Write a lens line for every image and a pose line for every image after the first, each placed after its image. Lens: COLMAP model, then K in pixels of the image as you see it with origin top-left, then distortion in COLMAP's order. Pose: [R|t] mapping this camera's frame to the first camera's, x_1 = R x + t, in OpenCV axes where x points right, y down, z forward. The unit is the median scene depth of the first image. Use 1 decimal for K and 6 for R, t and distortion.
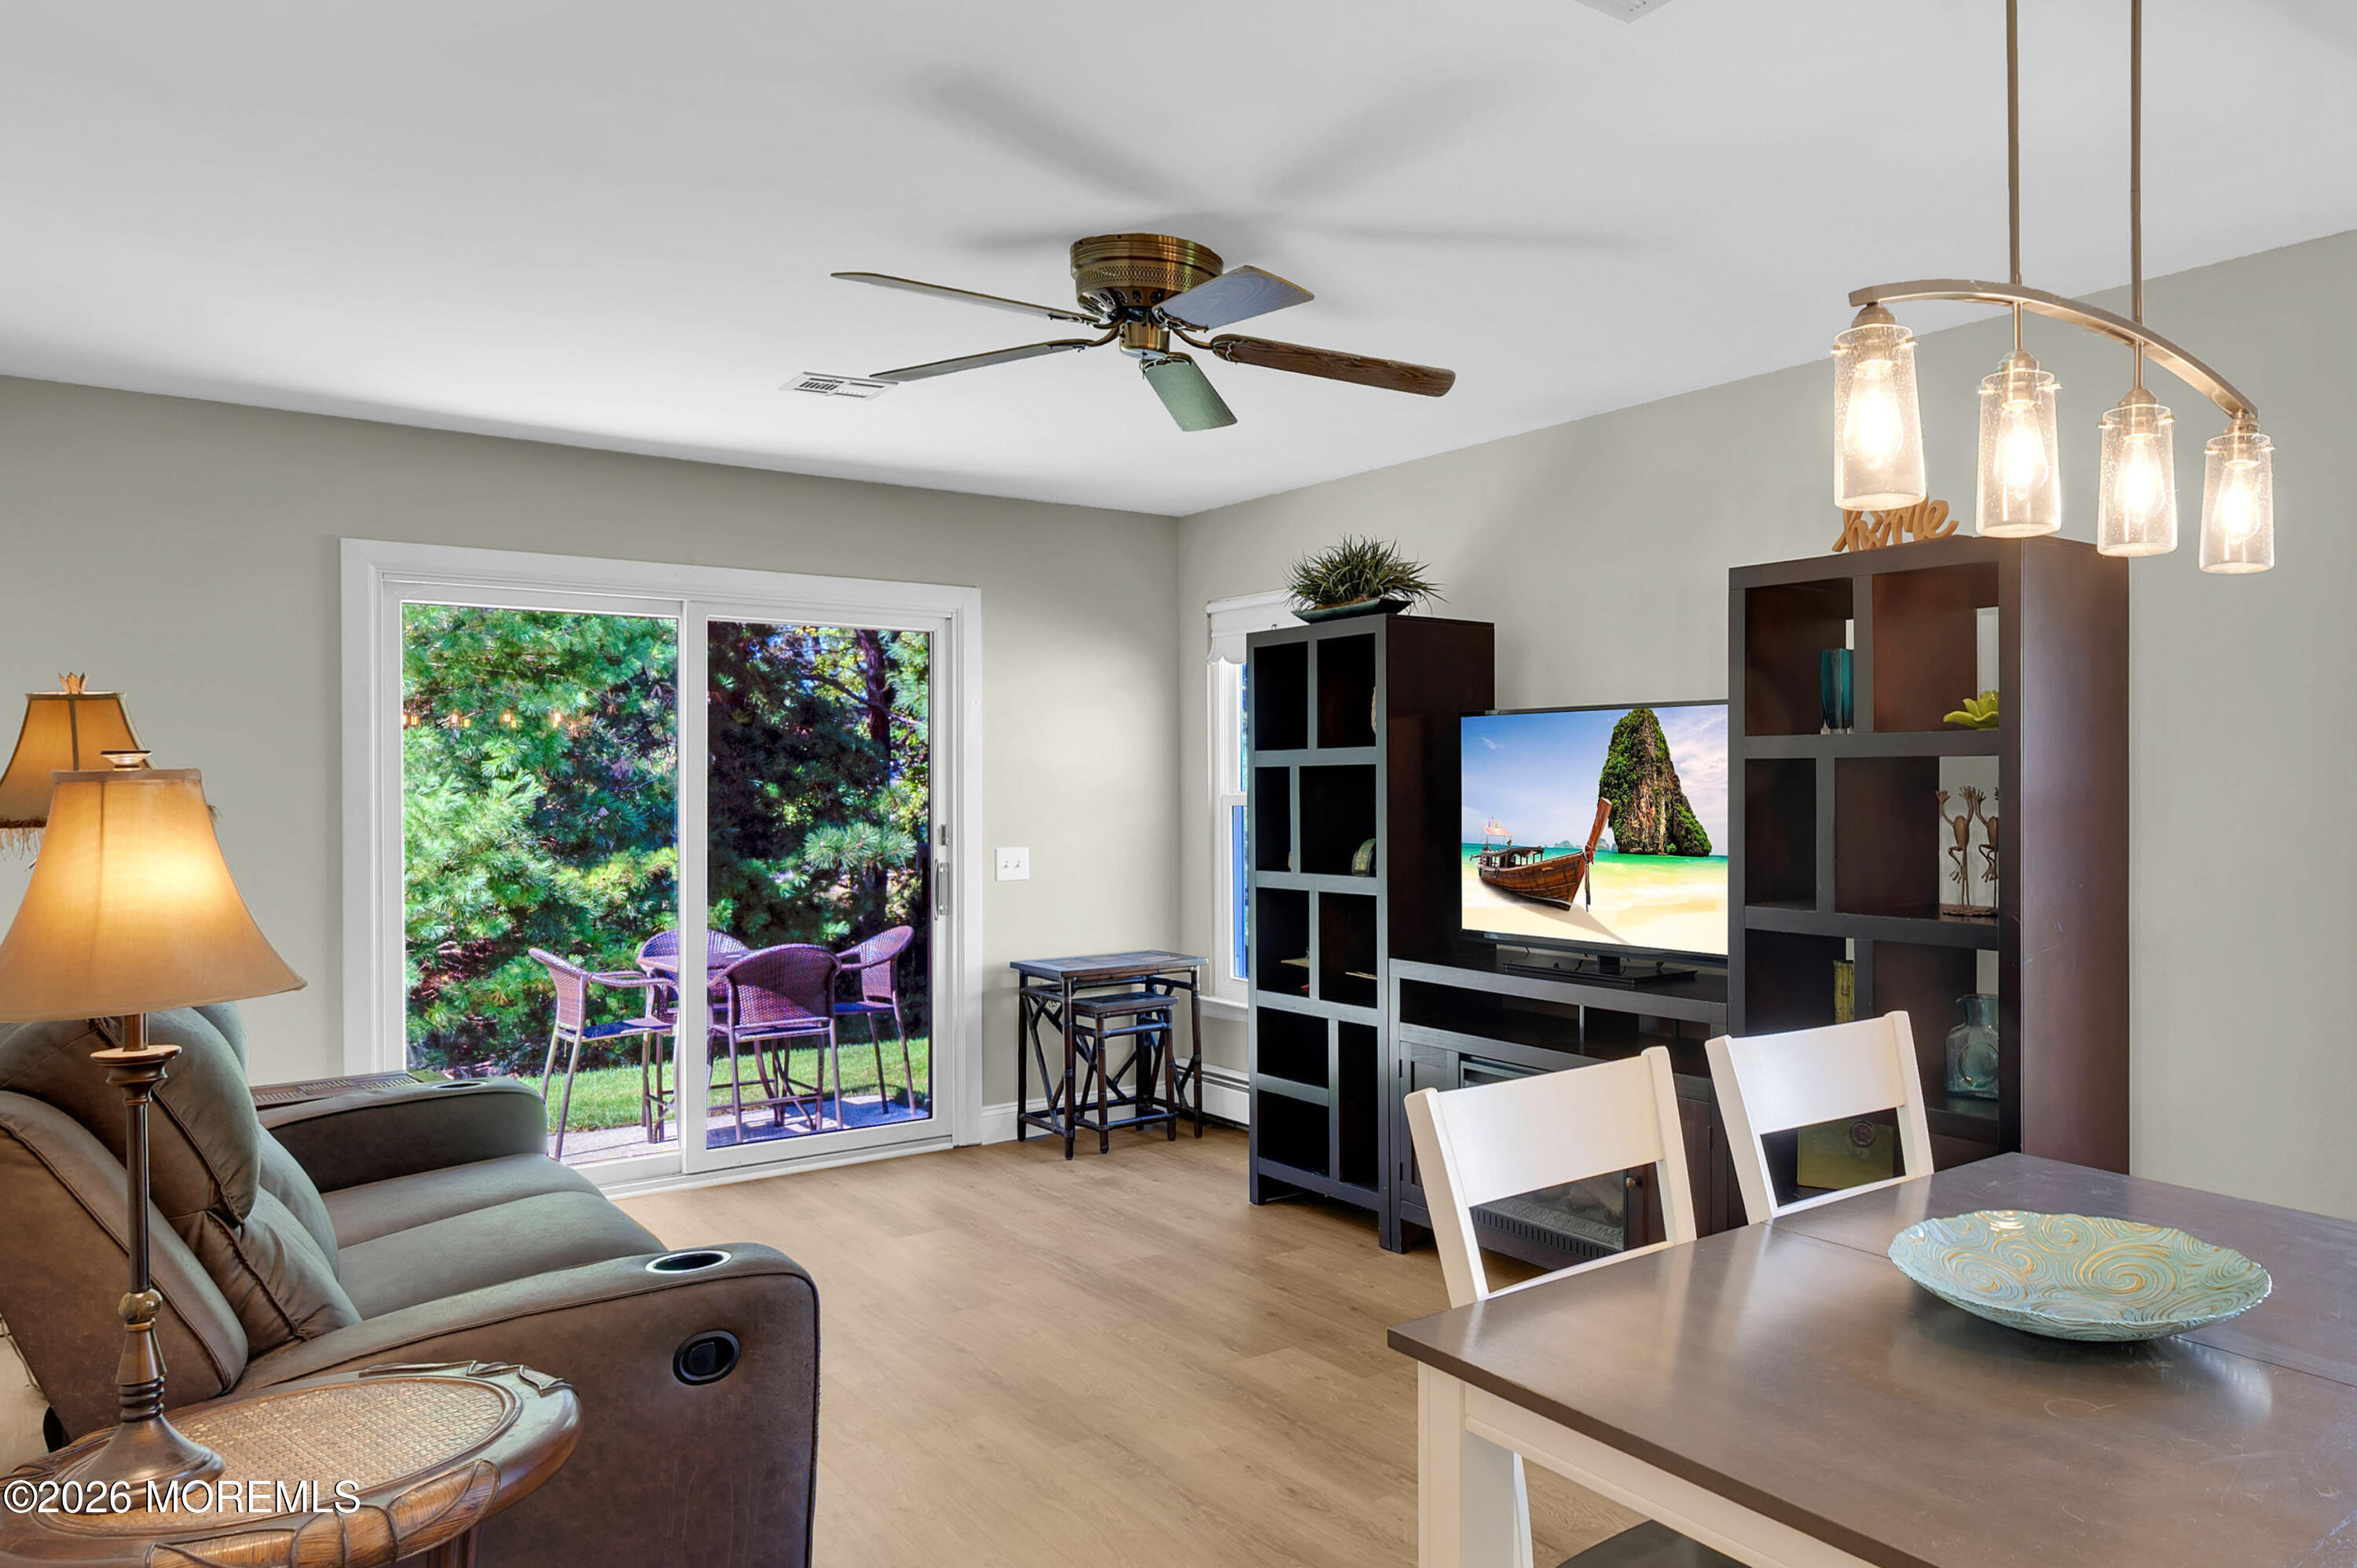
lens RADIAL K [[1654.4, 0, 1555.9], [0, 1654.4, 780.1], [0, 0, 1]] dist [-0.002123, 0.000825]
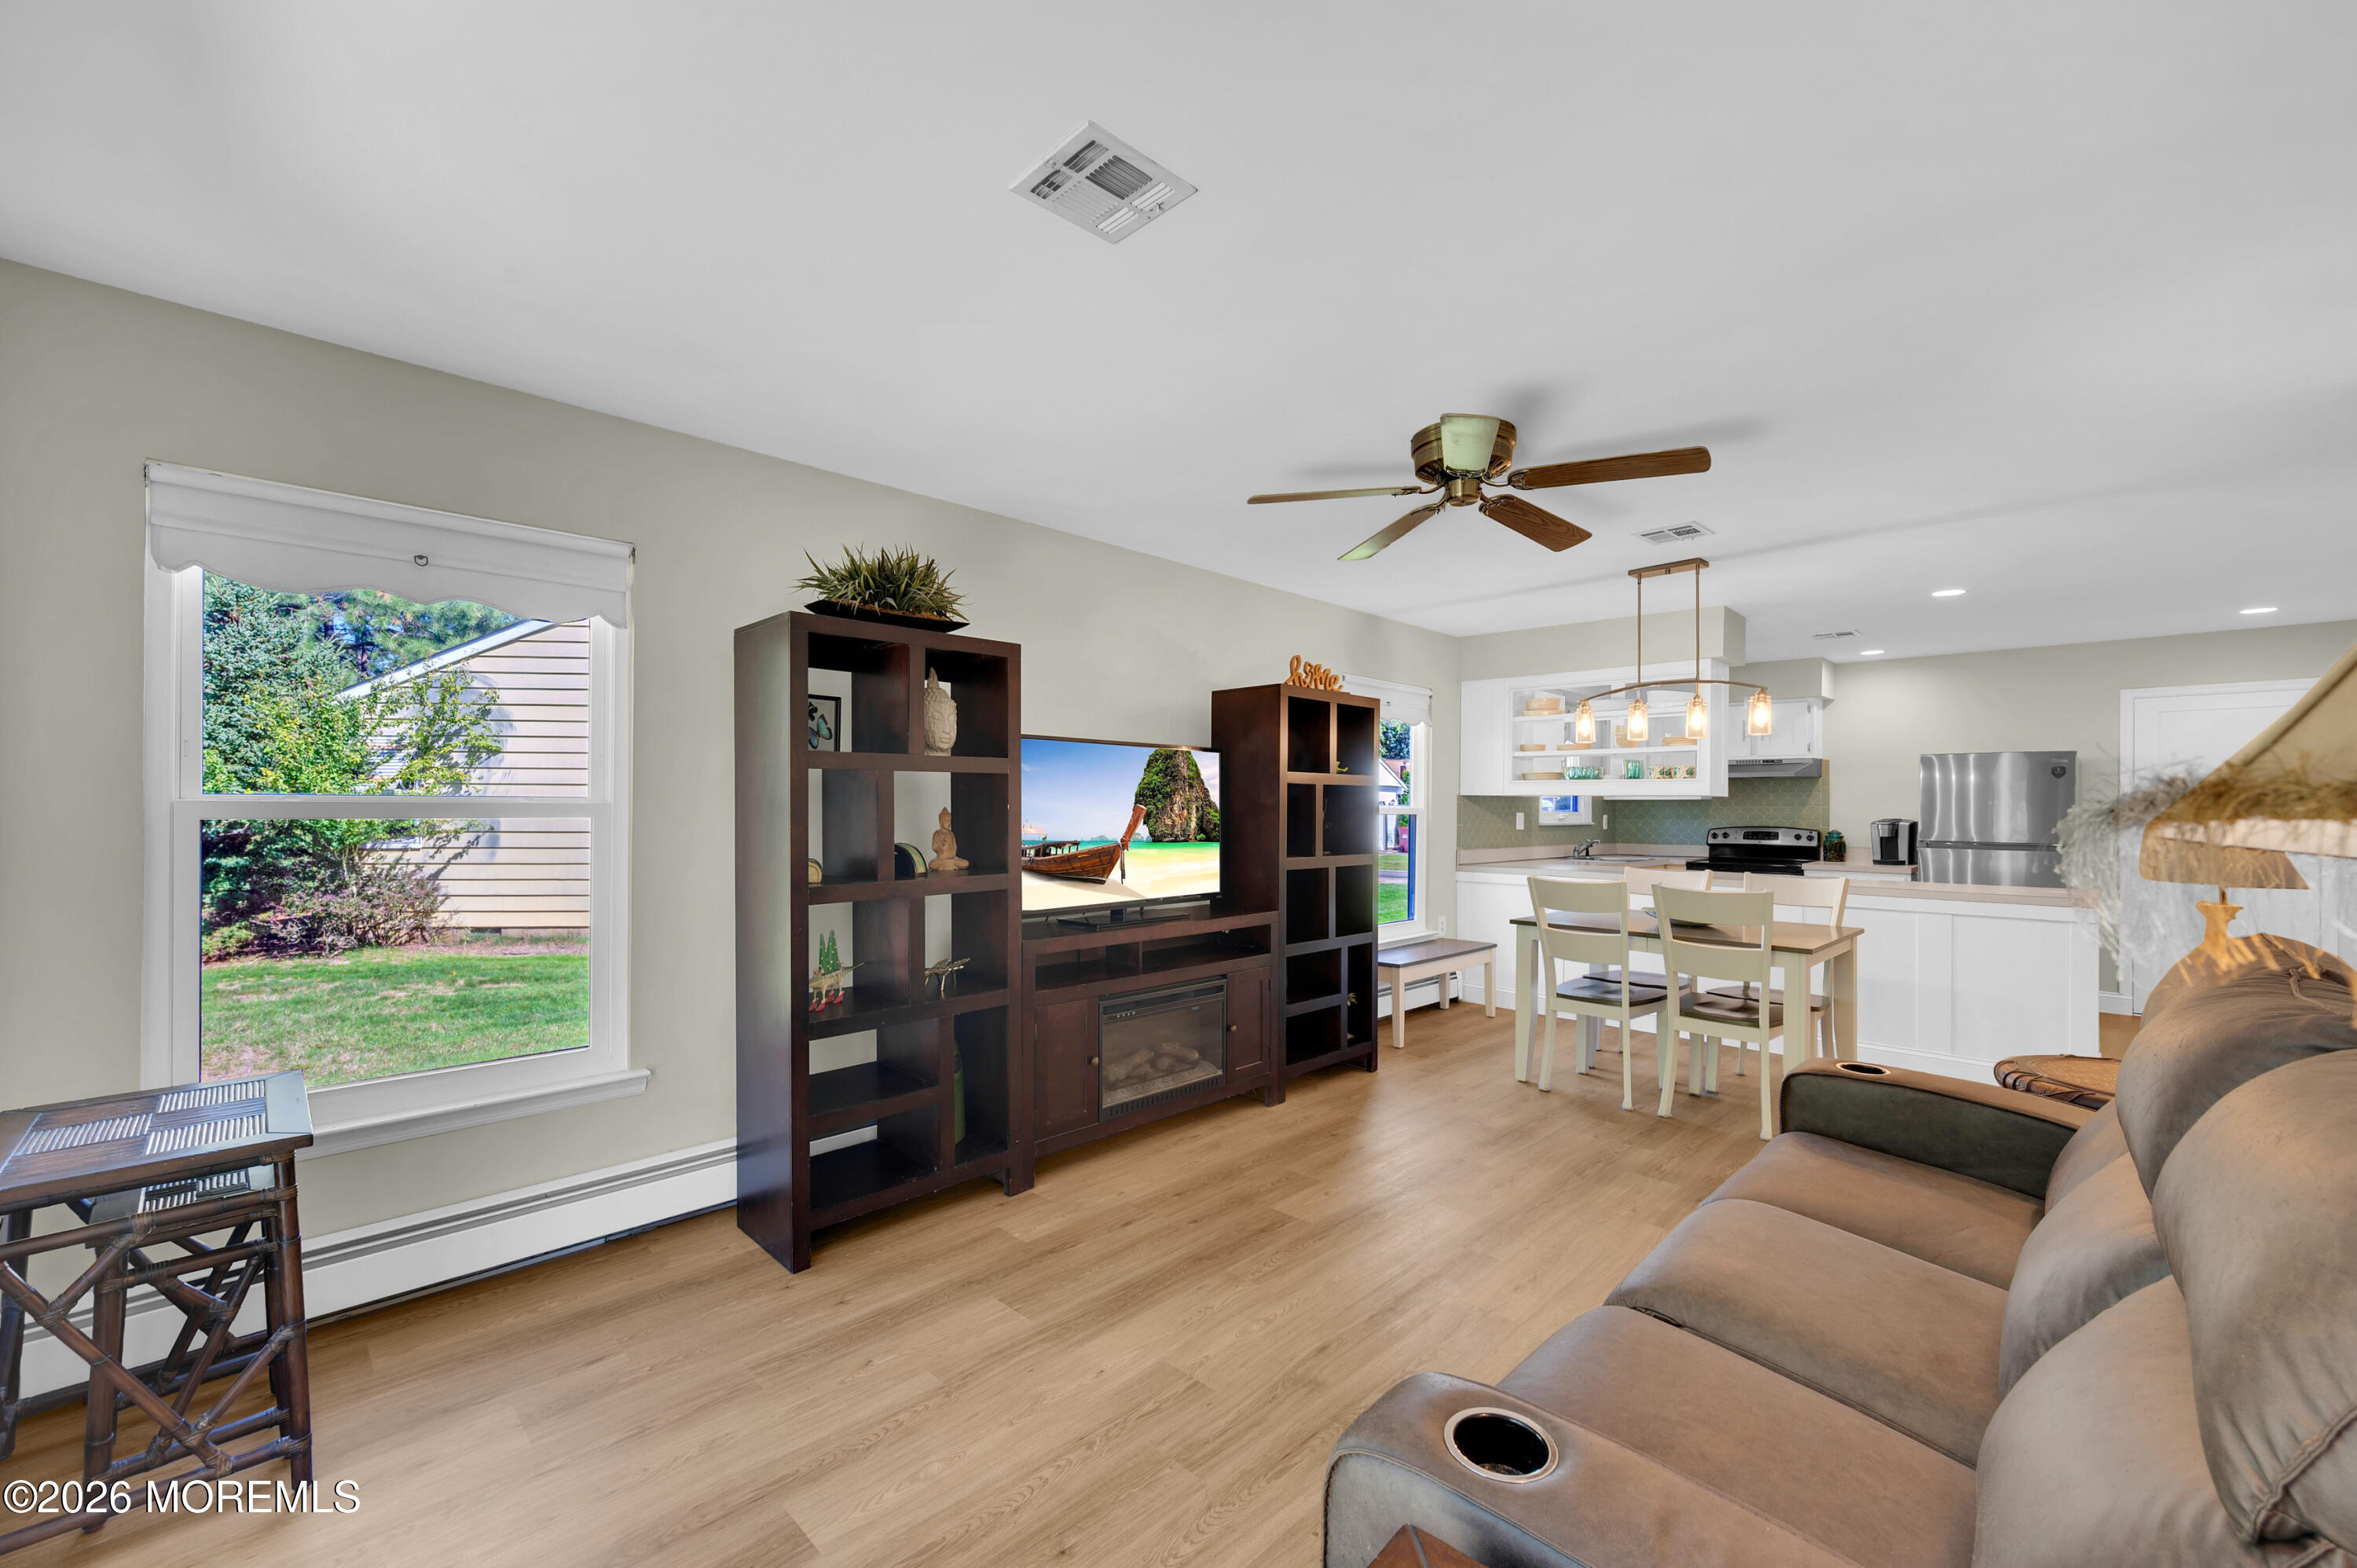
lens RADIAL K [[930.3, 0, 1180.7], [0, 930.3, 802.8], [0, 0, 1]] dist [0.006146, 0.000016]
pose [[-0.052981, 0.005453, 0.998581, -0.702531], [-0.005480, 0.999968, -0.005752, 0.012300], [-0.998581, -0.005777, -0.052949, 0.850981]]
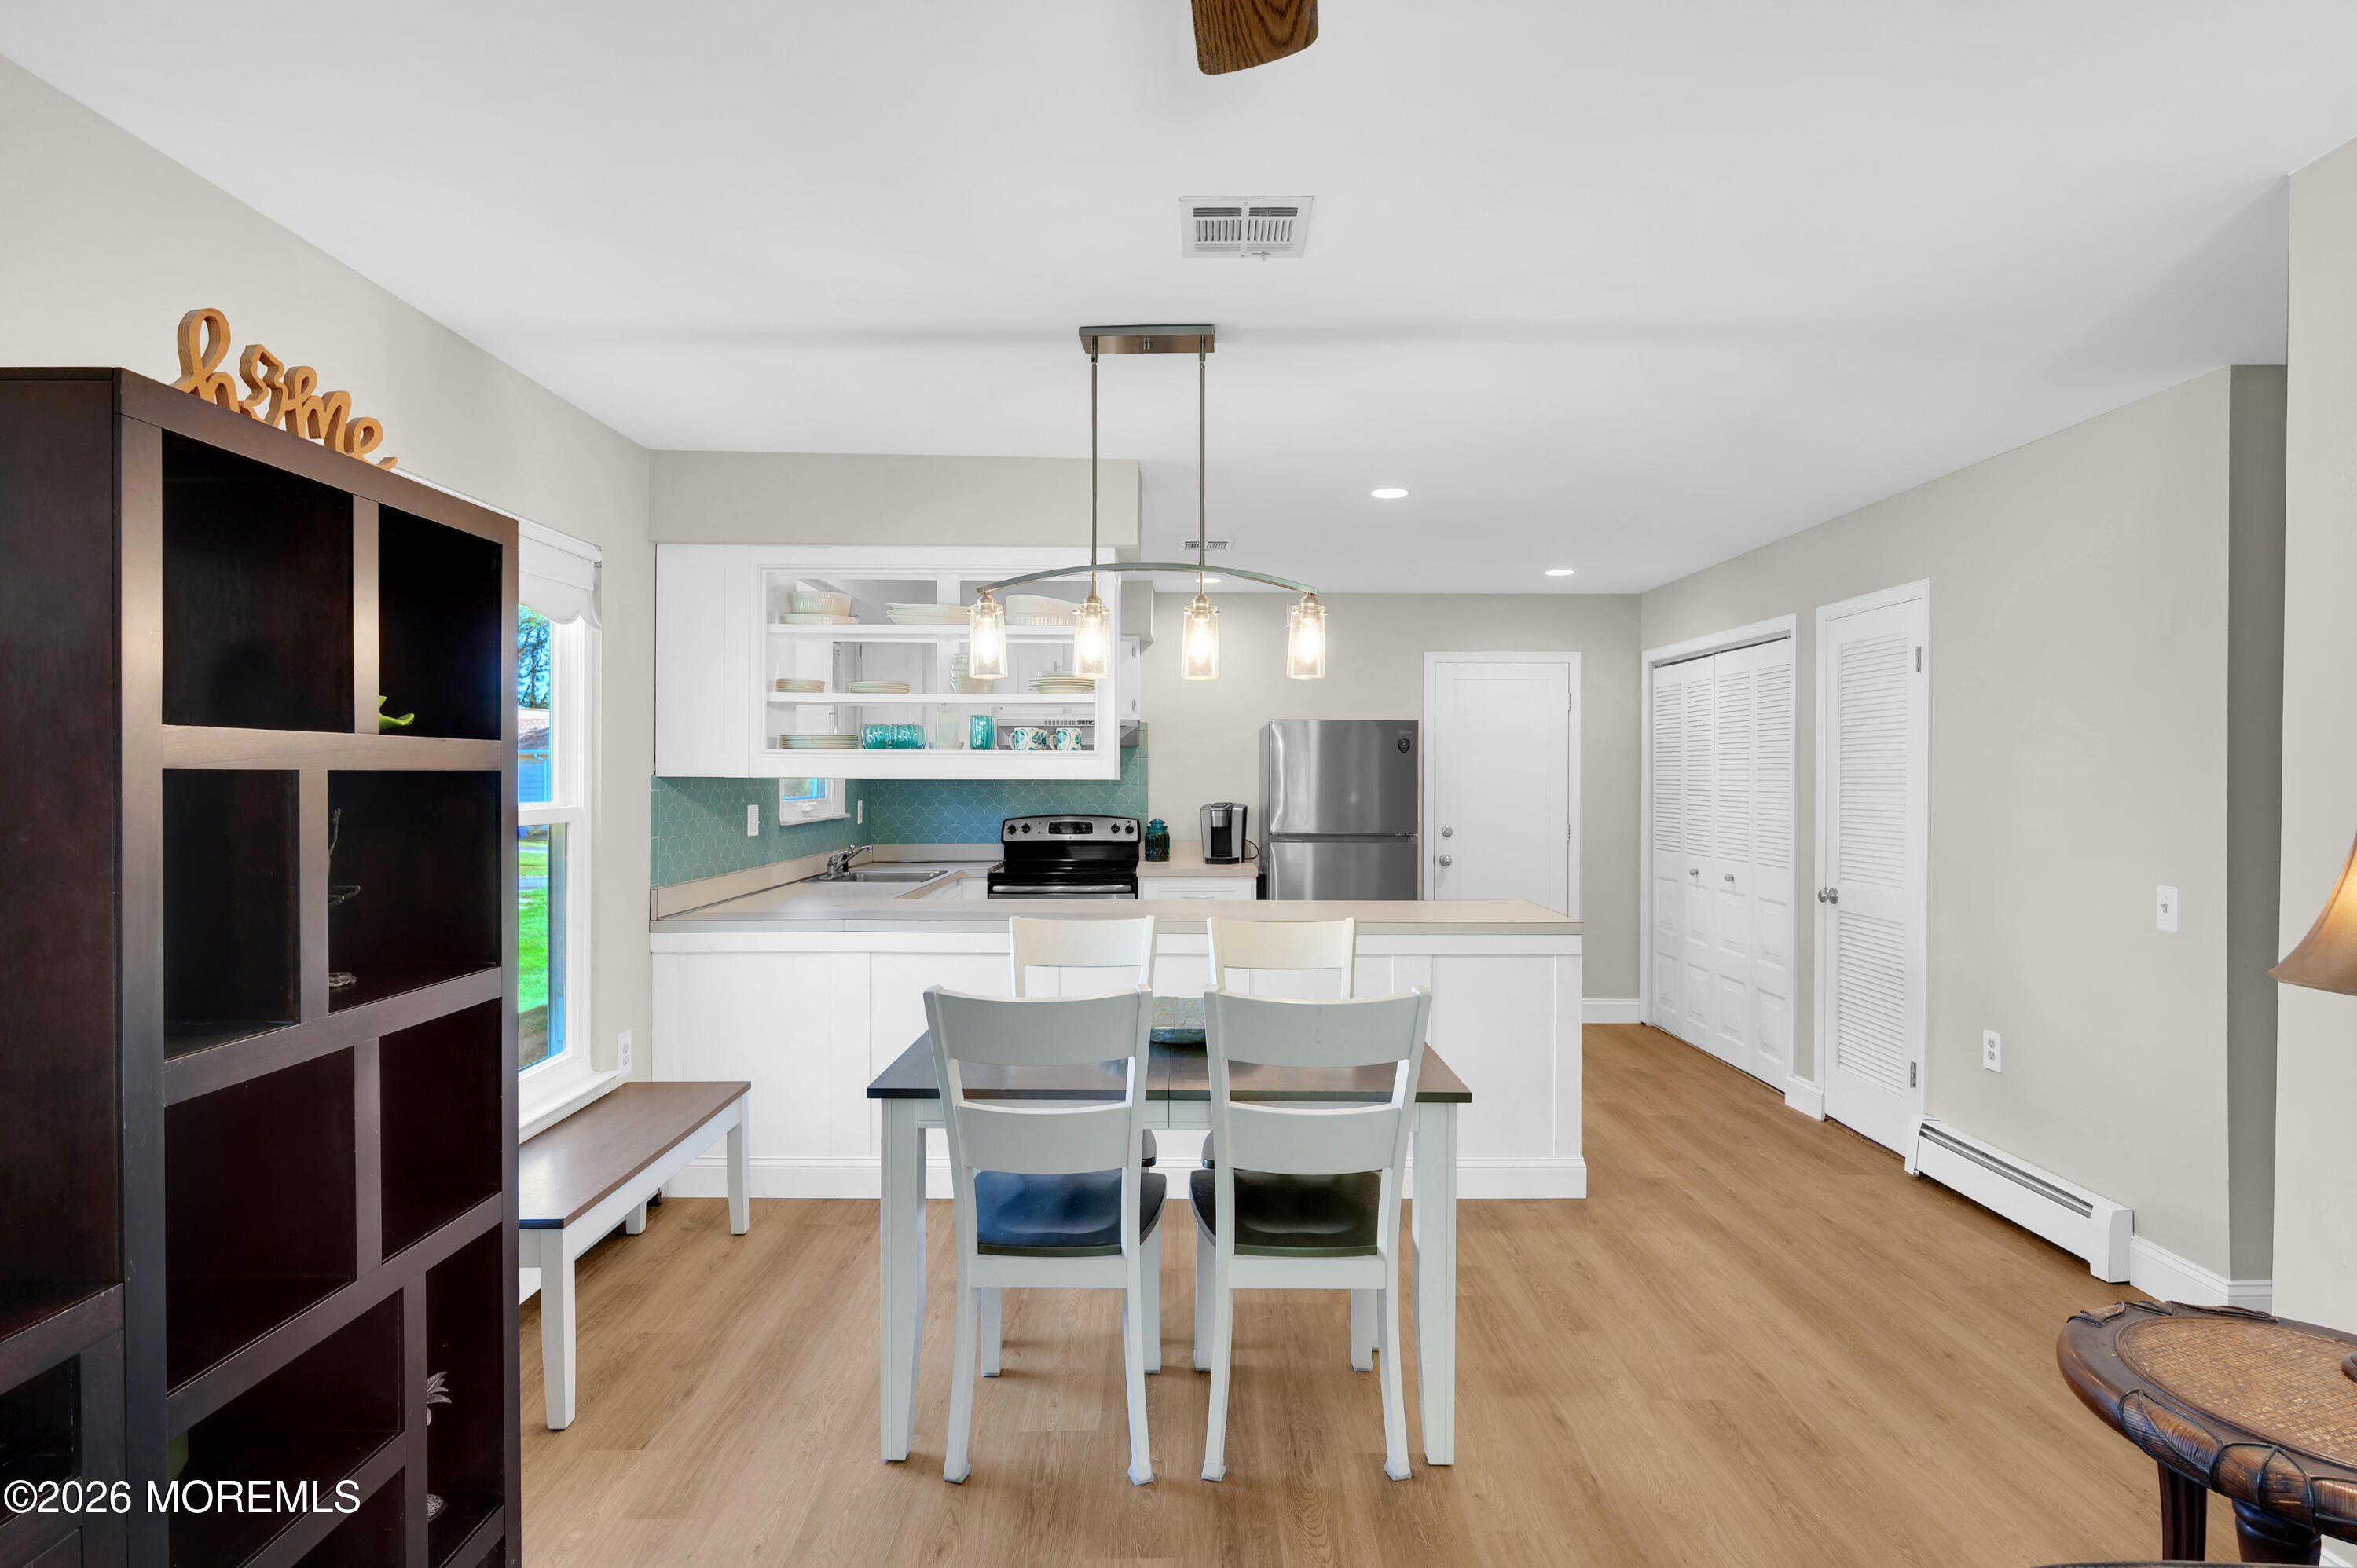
lens RADIAL K [[1182.6, 0, 1169.9], [0, 1182.6, 788.2], [0, 0, 1]] dist [-0.003433, -0.000197]
pose [[-0.744237, -0.009143, 0.667853, -0.252923], [-0.001403, 0.999926, 0.012125, -0.008942], [-0.667914, 0.008087, -0.744194, 0.763750]]
